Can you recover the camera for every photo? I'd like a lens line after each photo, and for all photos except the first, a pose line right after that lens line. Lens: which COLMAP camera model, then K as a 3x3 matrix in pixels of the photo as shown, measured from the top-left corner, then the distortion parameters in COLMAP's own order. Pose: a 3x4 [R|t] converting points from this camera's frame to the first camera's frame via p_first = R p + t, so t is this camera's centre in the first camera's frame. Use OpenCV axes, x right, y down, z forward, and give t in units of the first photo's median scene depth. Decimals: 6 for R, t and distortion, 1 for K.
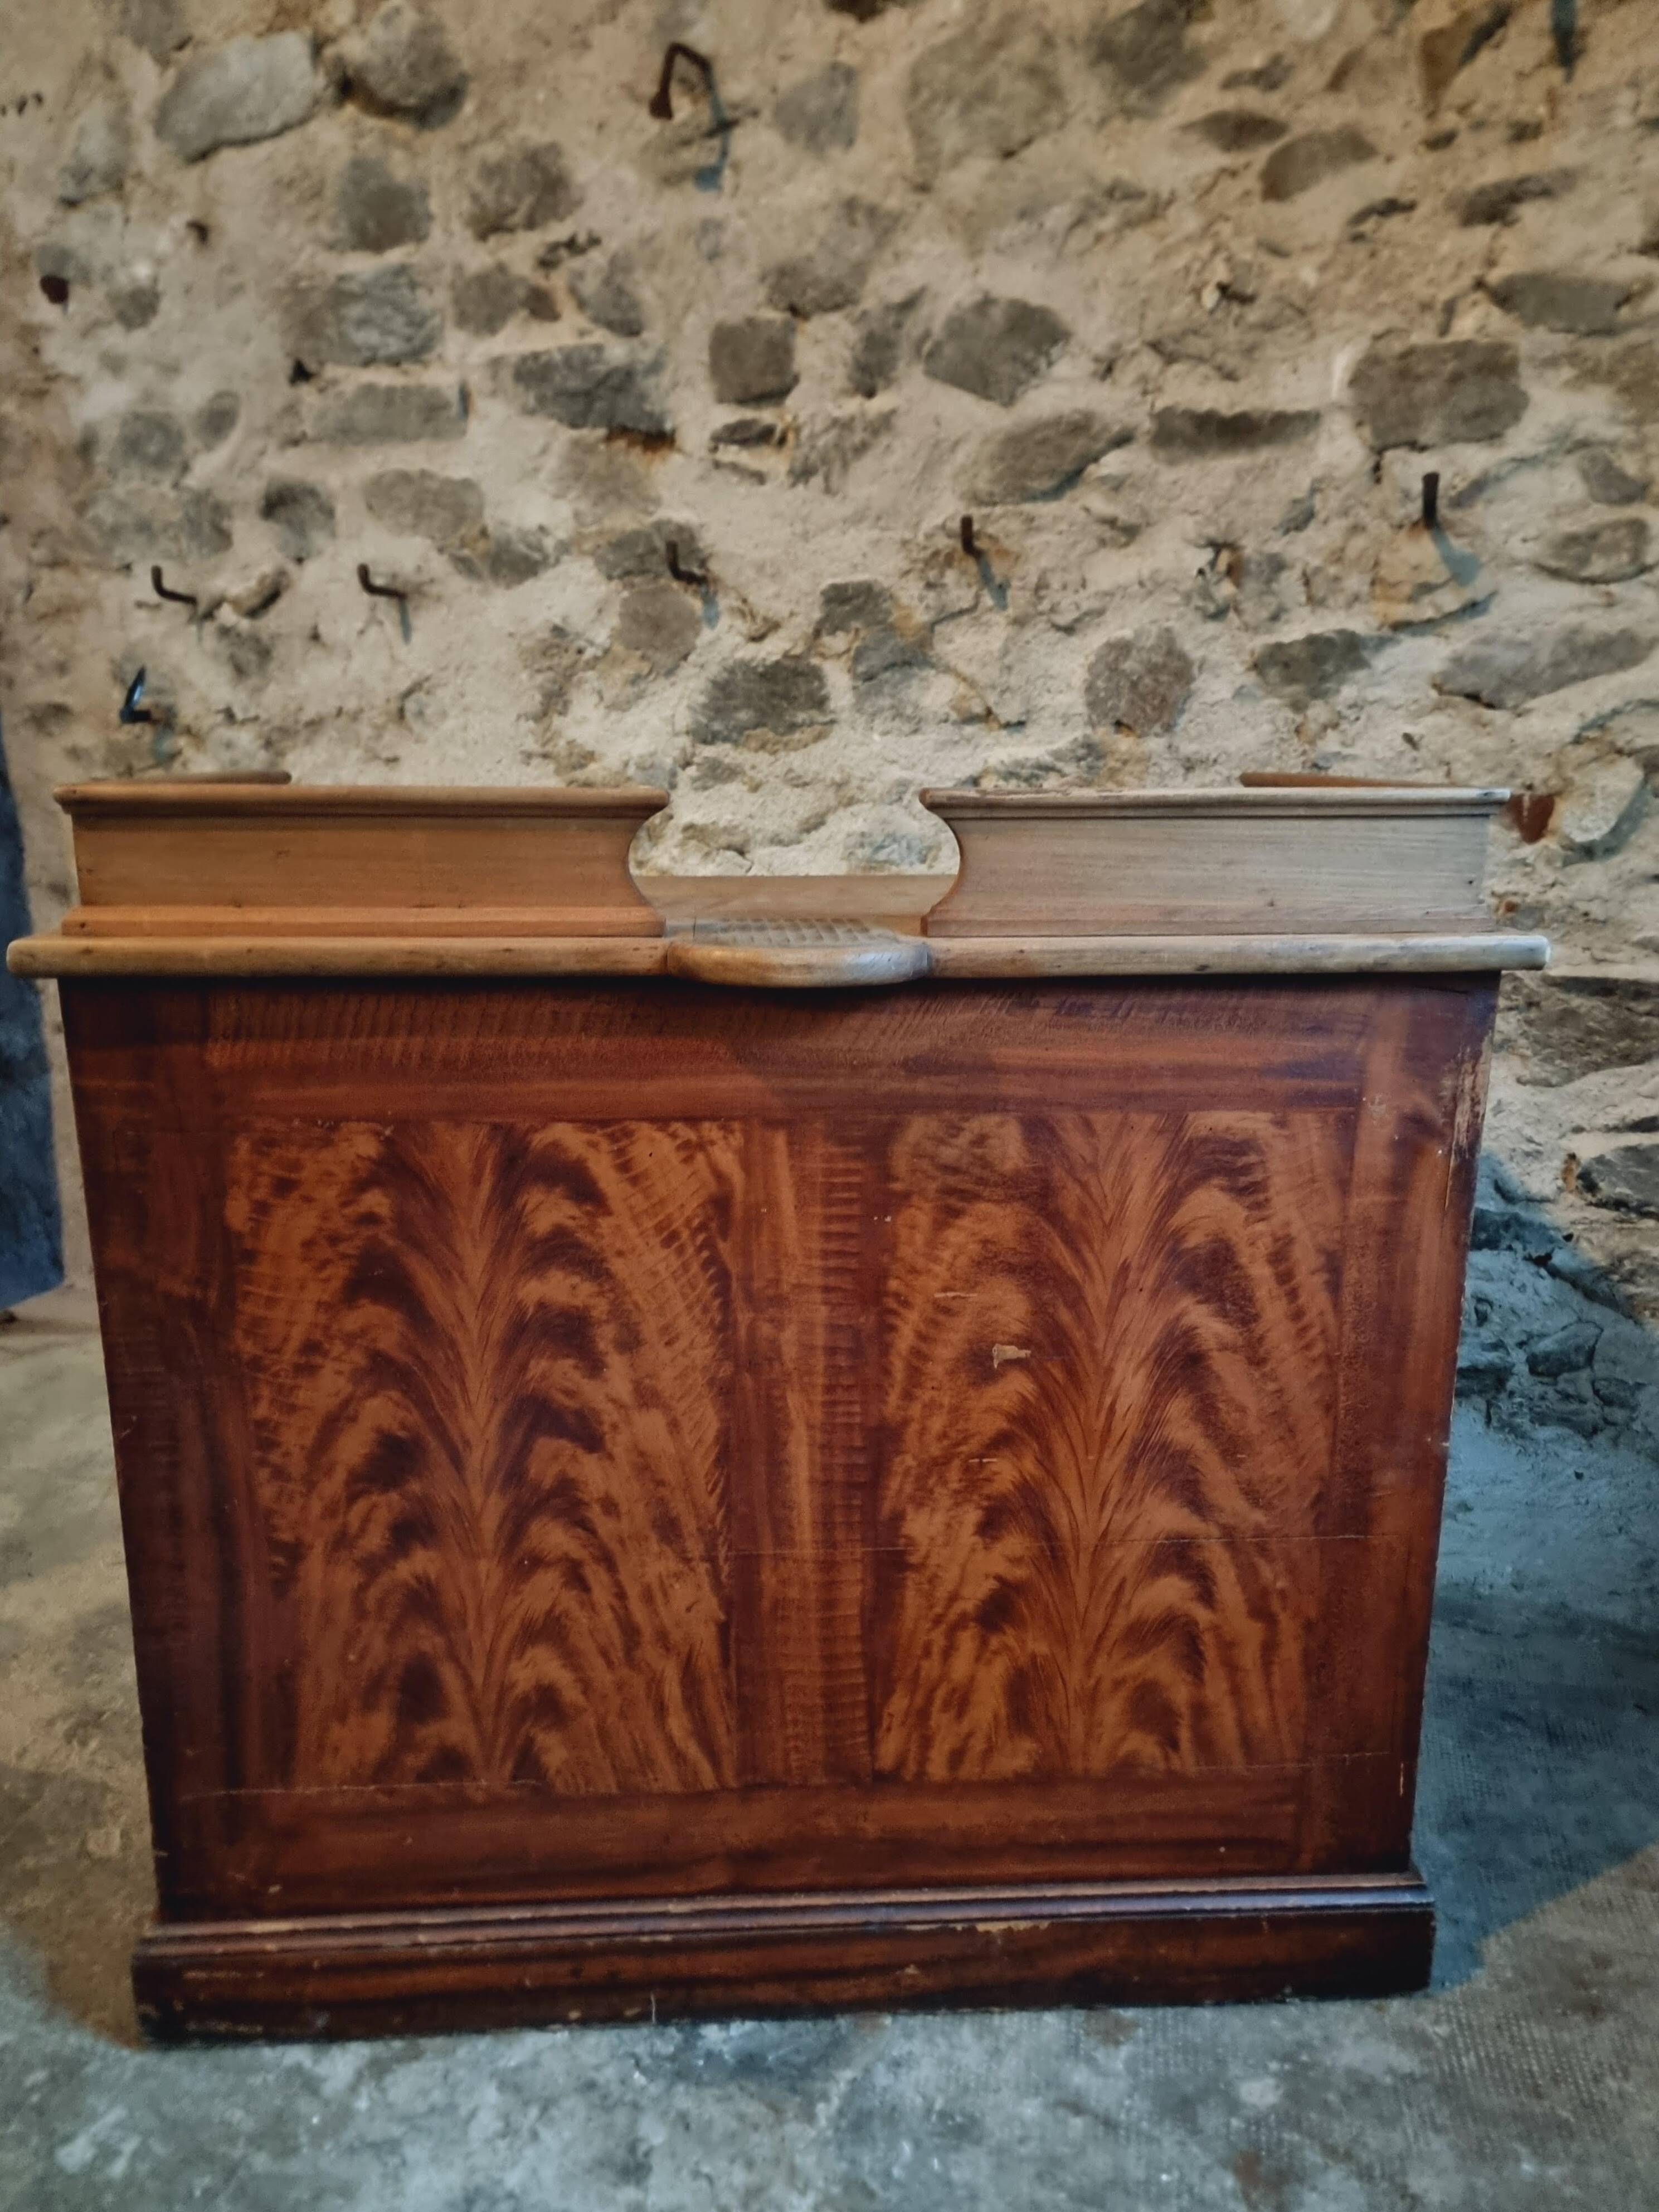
lens RADIAL K [[1546.4, 0, 809.4], [0, 1546.4, 1129.4], [0, 0, 1]] dist [0.062530, -0.060223]
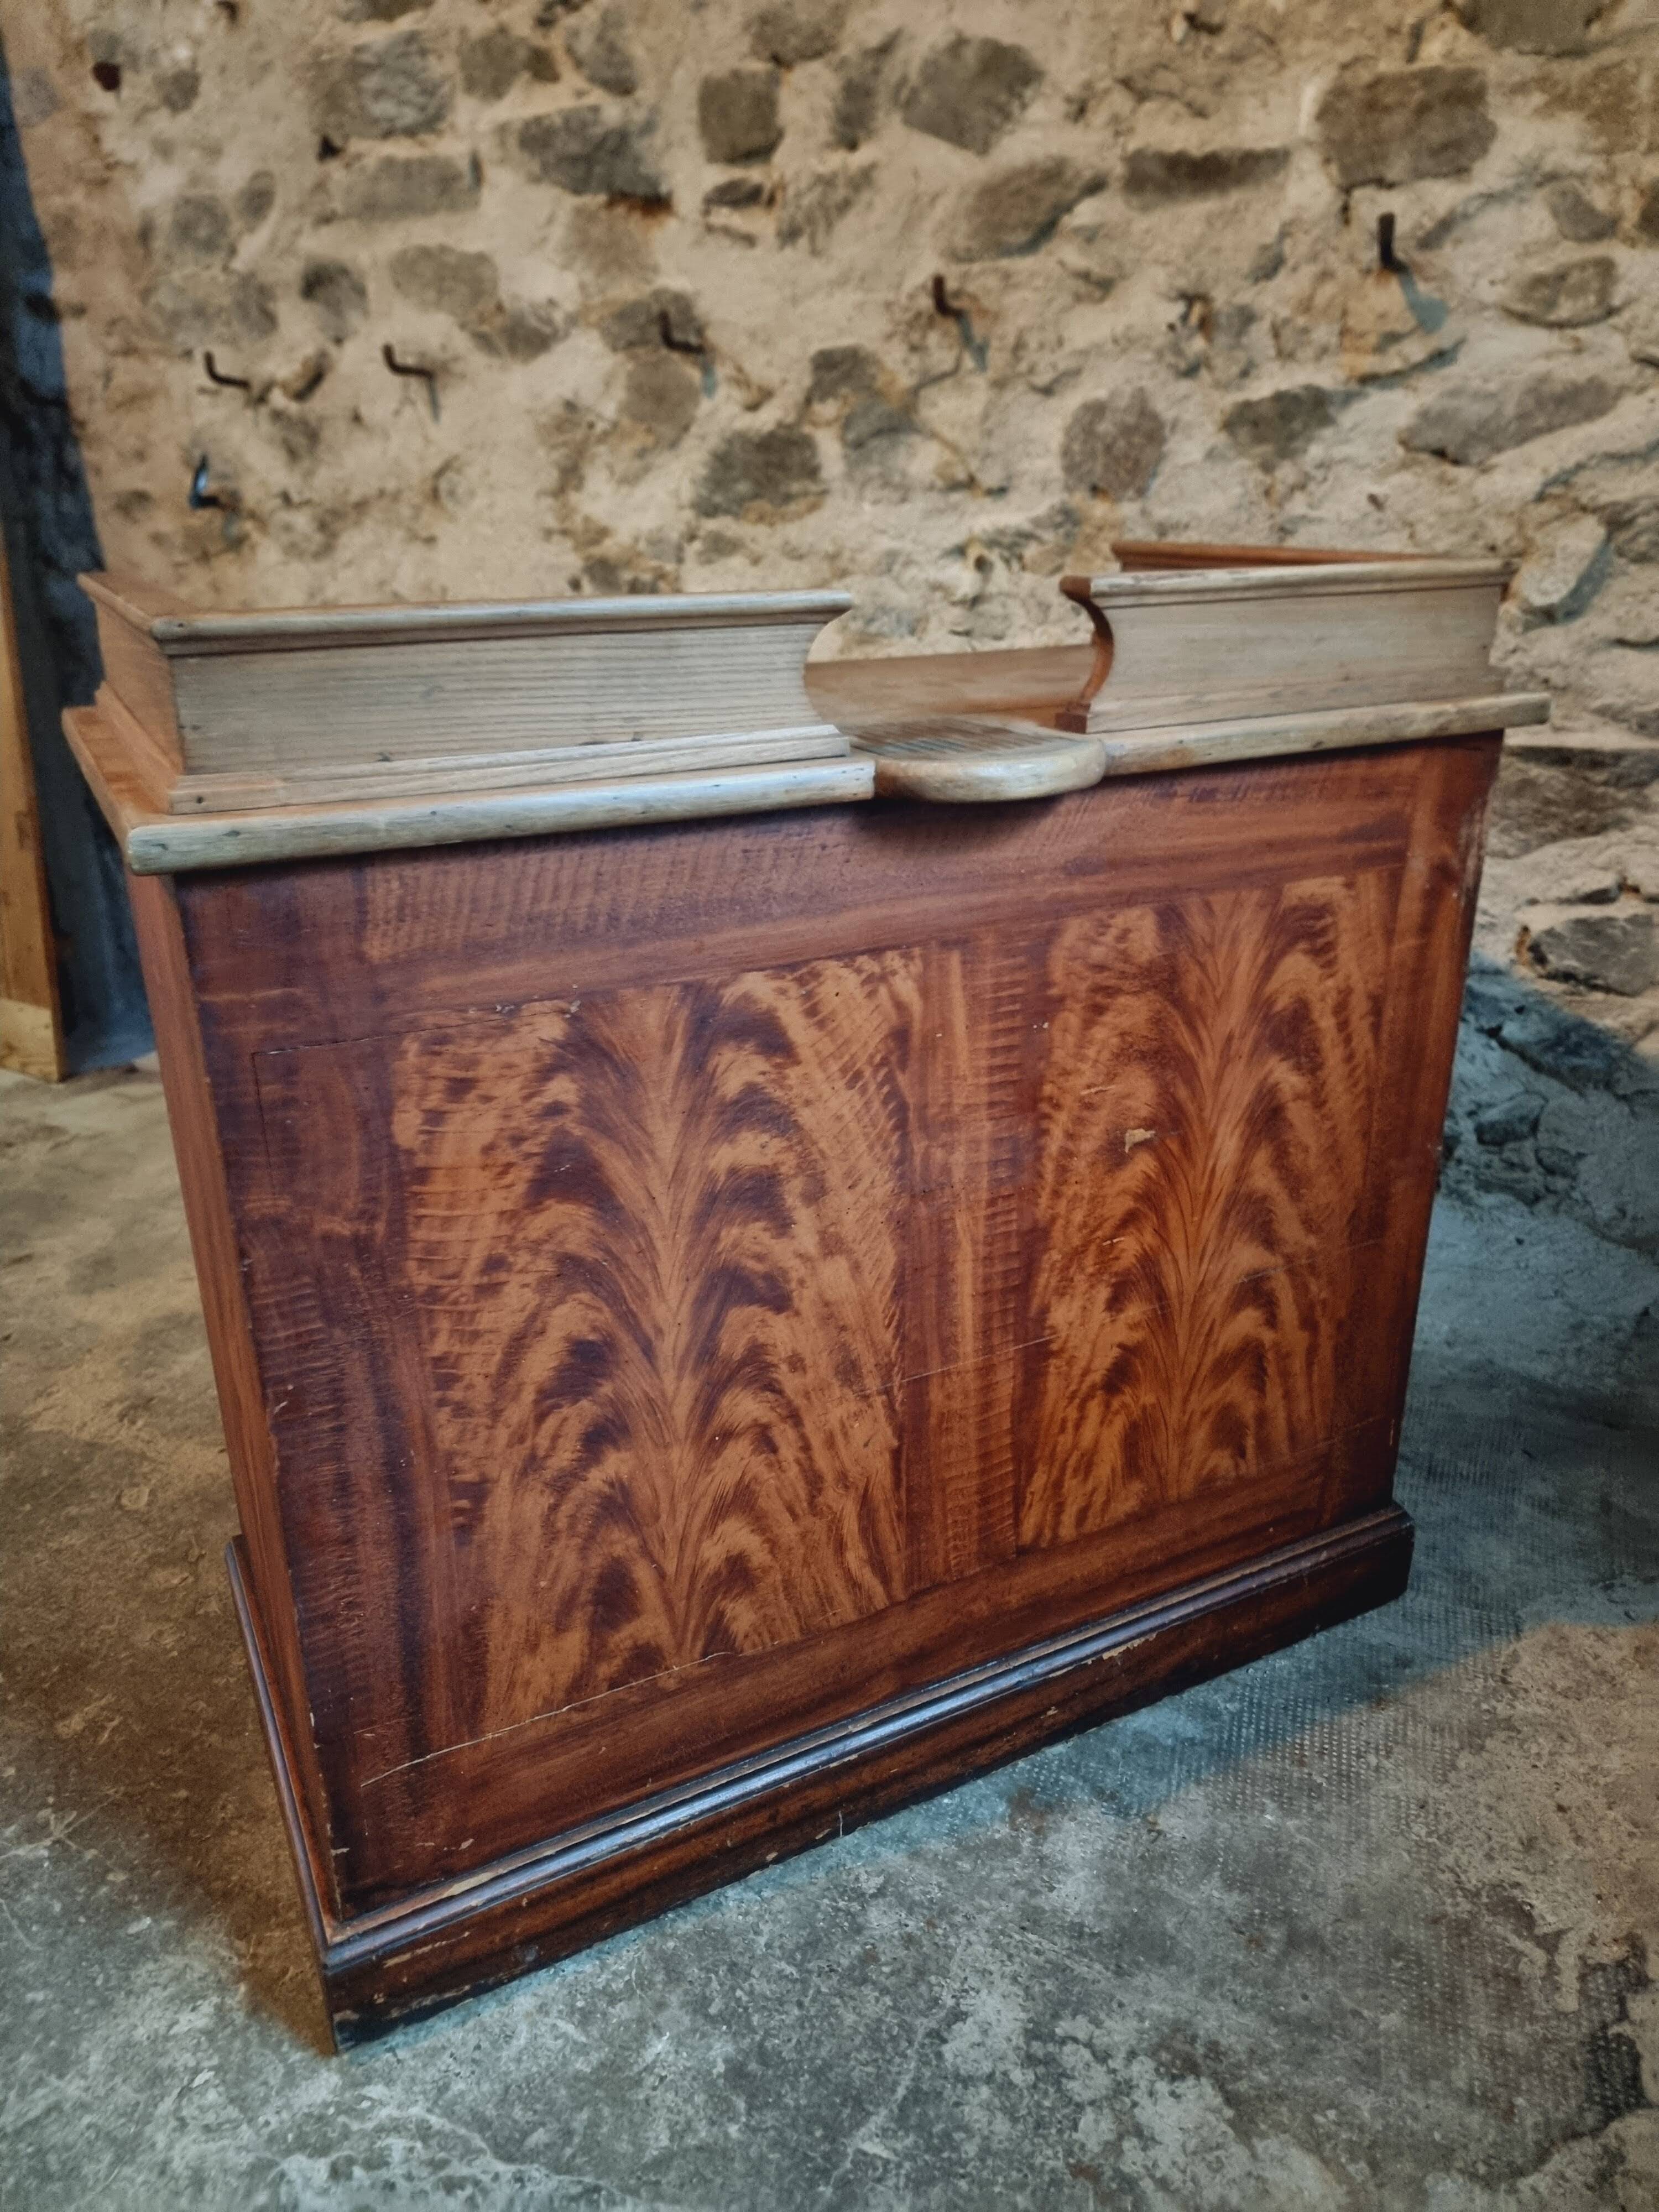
lens RADIAL K [[1545.7, 0, 822.0], [0, 1545.7, 1100.8], [0, 0, 1]] dist [0.042782, -0.038227]
pose [[0.993174, 0.019690, -0.114967, 0.150140], [-0.005267, 0.992214, 0.124437, 0.004685], [0.116522, -0.122982, 0.985544, -0.049644]]
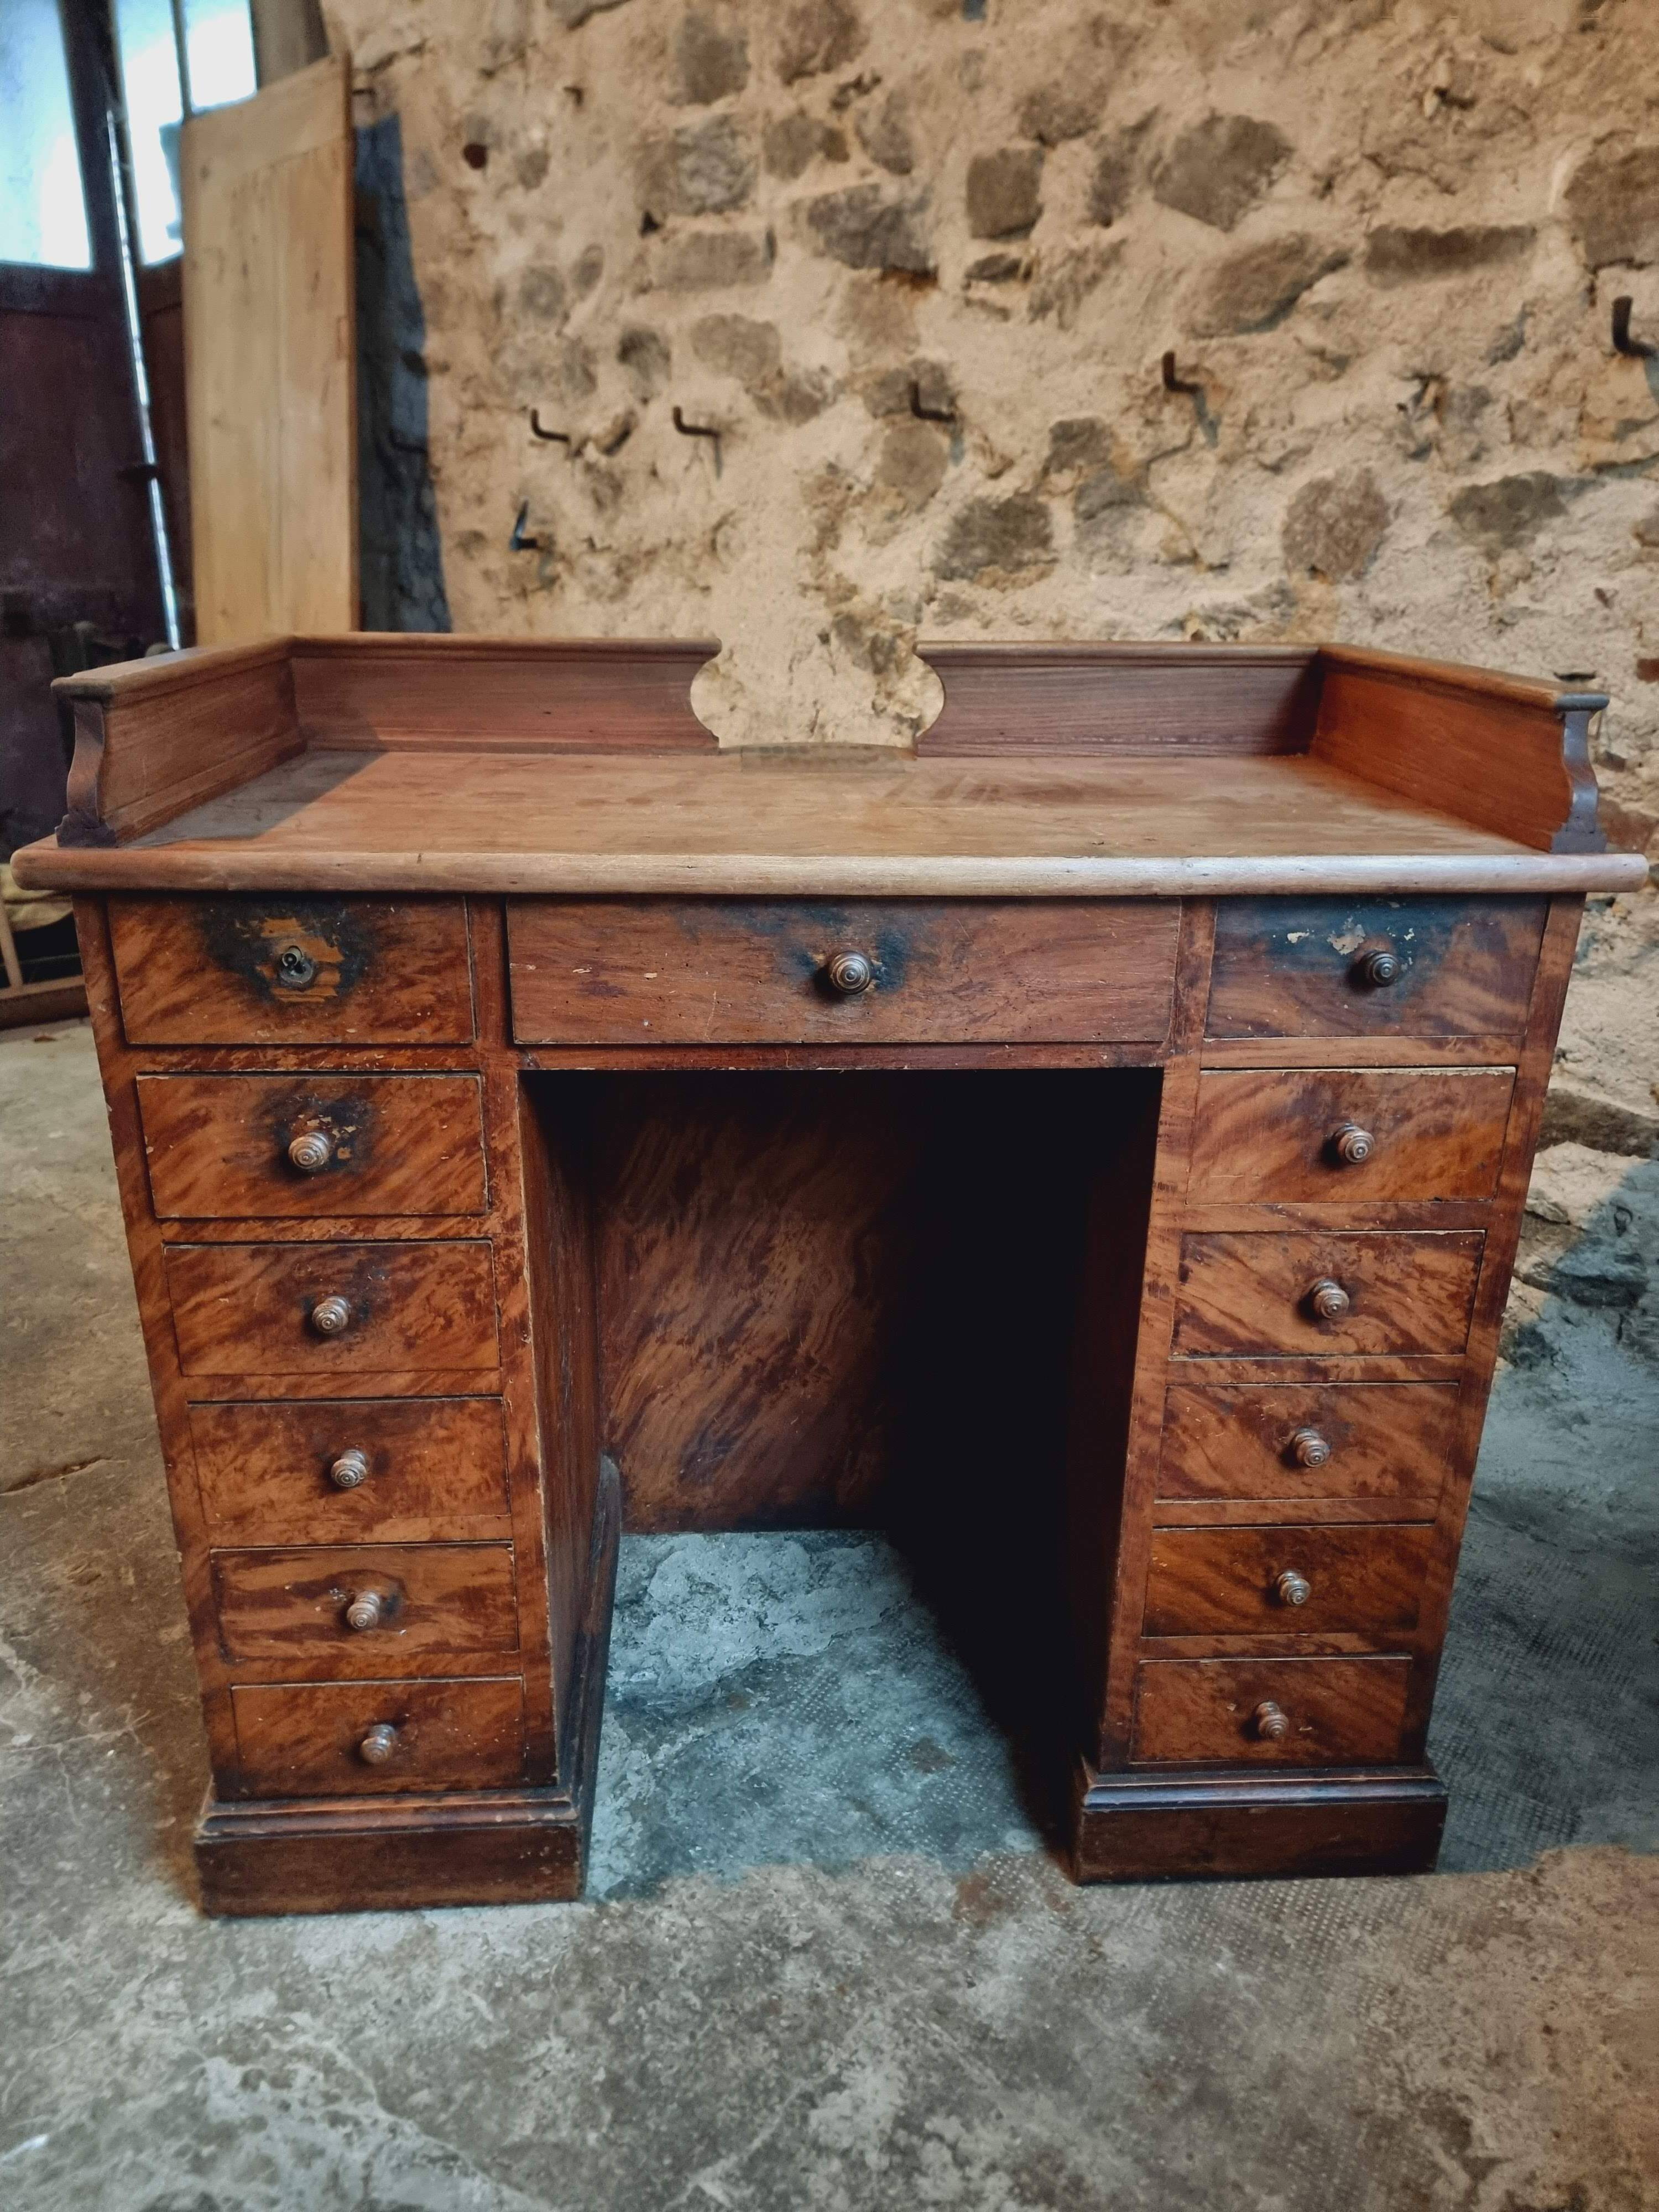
lens RADIAL K [[1538.4, 0, 831.4], [0, 1538.4, 1103.8], [0, 0, 1]] dist [0.056508, -0.051355]
pose [[0.934606, 0.129141, -0.331412, 0.285895], [-0.093424, 0.988173, 0.121600, -0.022537], [0.343196, -0.082687, 0.935617, -0.033452]]
